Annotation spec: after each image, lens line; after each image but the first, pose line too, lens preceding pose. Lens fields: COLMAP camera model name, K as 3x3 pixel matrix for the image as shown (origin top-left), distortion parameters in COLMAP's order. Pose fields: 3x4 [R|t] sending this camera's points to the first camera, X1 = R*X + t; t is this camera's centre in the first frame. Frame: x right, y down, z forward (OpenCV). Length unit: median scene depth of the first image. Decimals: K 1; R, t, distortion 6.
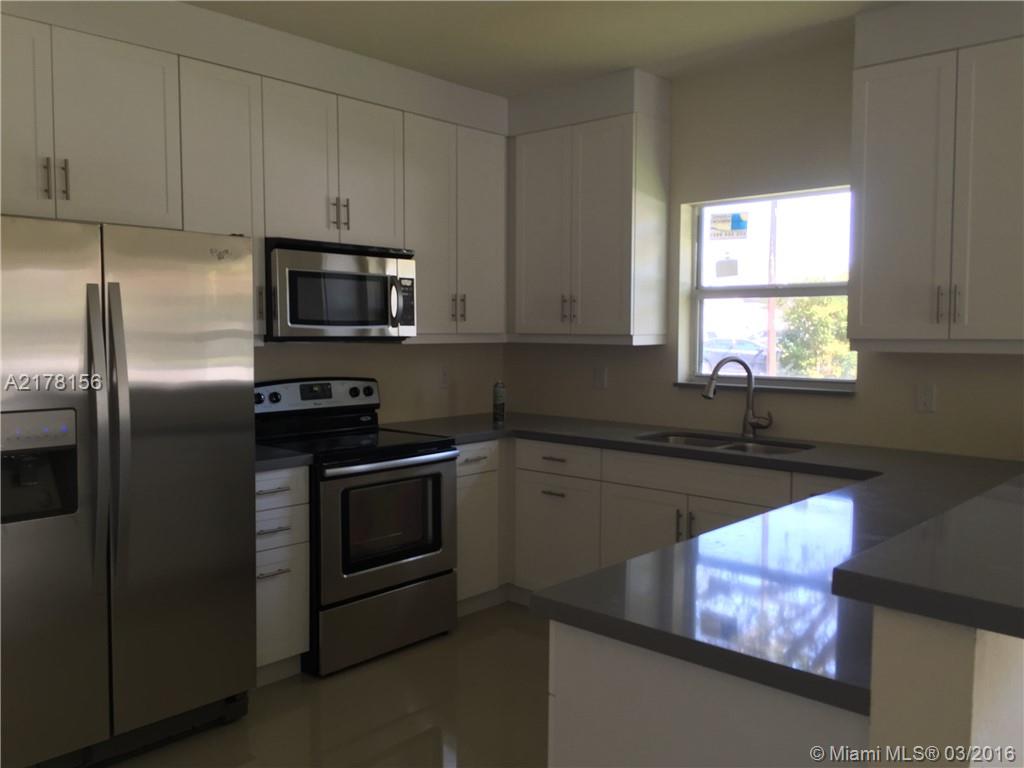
lens RADIAL K [[874.3, 0, 511.7], [0, 874.3, 385.1], [0, 0, 1]] dist [0.048009, -0.013785]
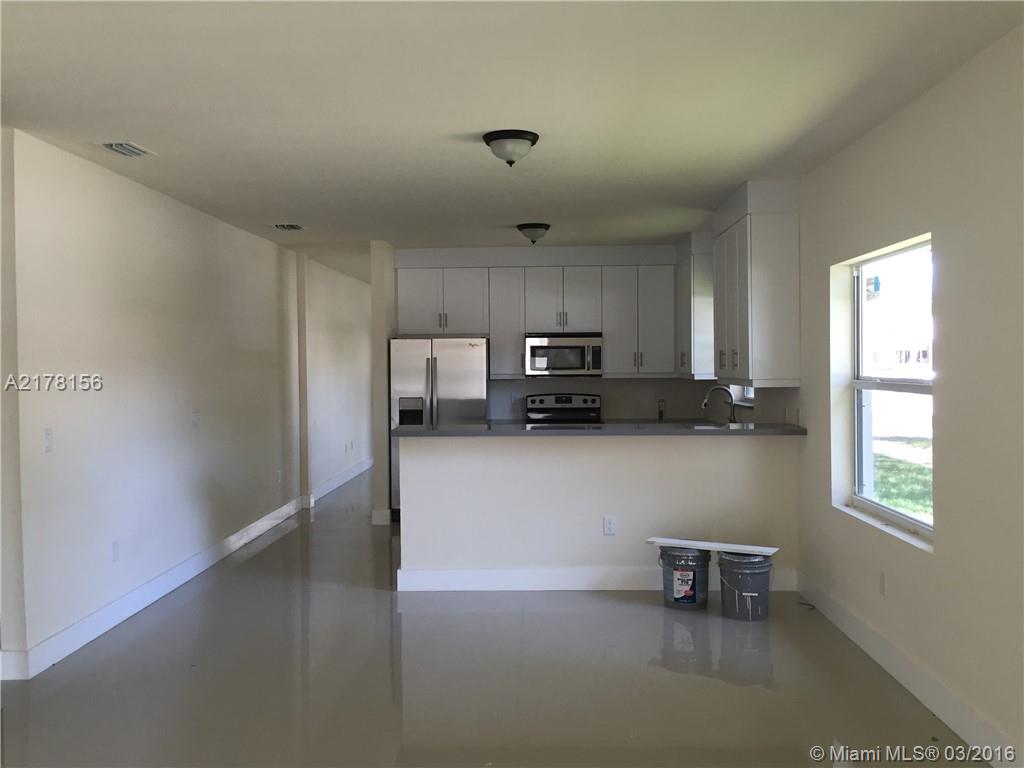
lens RADIAL K [[874.3, 0, 512.6], [0, 874.3, 382.4], [0, 0, 1]] dist [0.048009, -0.013785]
pose [[0.635630, 0.011056, -0.771914, 1.323239], [-0.042042, 0.998909, -0.020312, 0.013087], [0.770848, 0.045364, 0.635402, -0.454116]]
